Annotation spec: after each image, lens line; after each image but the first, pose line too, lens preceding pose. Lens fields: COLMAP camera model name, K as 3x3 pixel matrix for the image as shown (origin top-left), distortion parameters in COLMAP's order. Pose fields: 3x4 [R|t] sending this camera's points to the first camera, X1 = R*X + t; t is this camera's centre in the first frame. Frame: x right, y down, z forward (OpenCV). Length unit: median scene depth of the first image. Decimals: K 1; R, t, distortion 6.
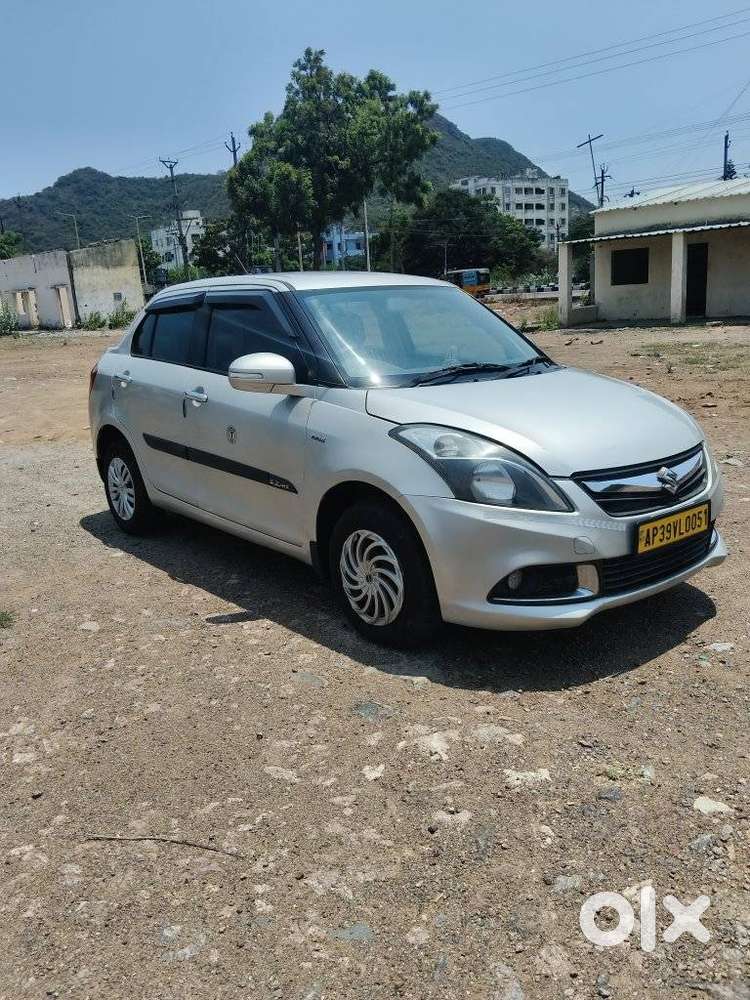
lens RADIAL K [[802.6, 0, 375.0], [0, 802.6, 500.0], [0, 0, 1]] dist [0.095299, -0.165100]
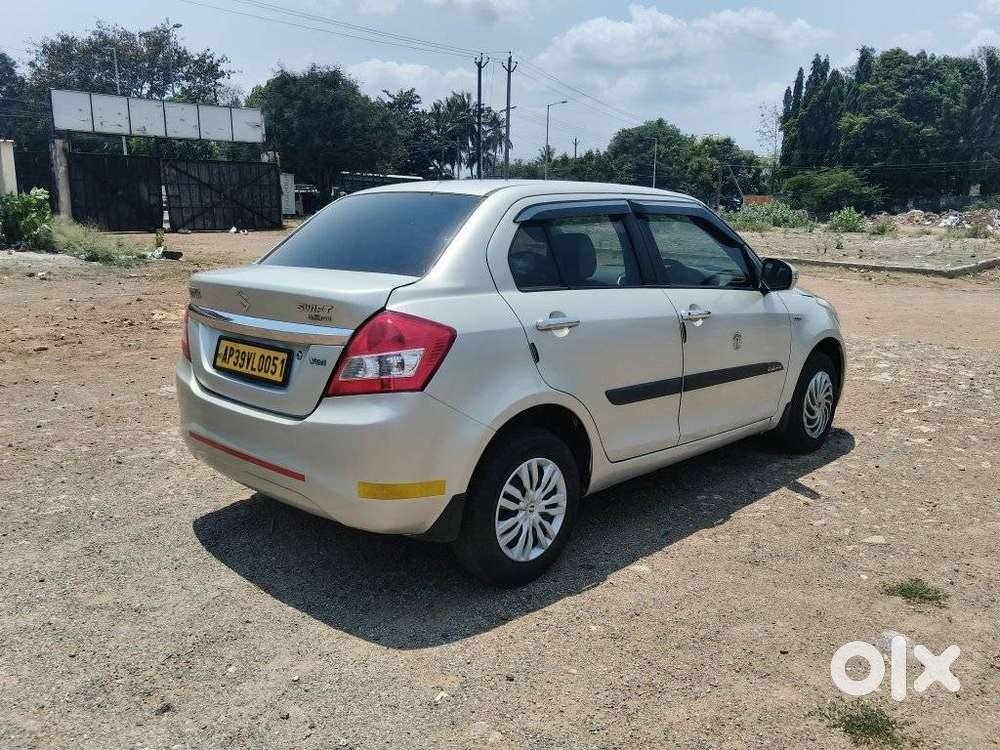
lens RADIAL K [[801.8, 0, 494.3], [0, 801.8, 377.0], [0, 0, 1]] dist [0.099186, -0.171691]
pose [[-0.086365, -0.157195, 0.983784, -1.298015], [0.236501, 0.956012, 0.173519, -0.321294], [-0.967785, 0.247652, -0.045389, 1.508761]]
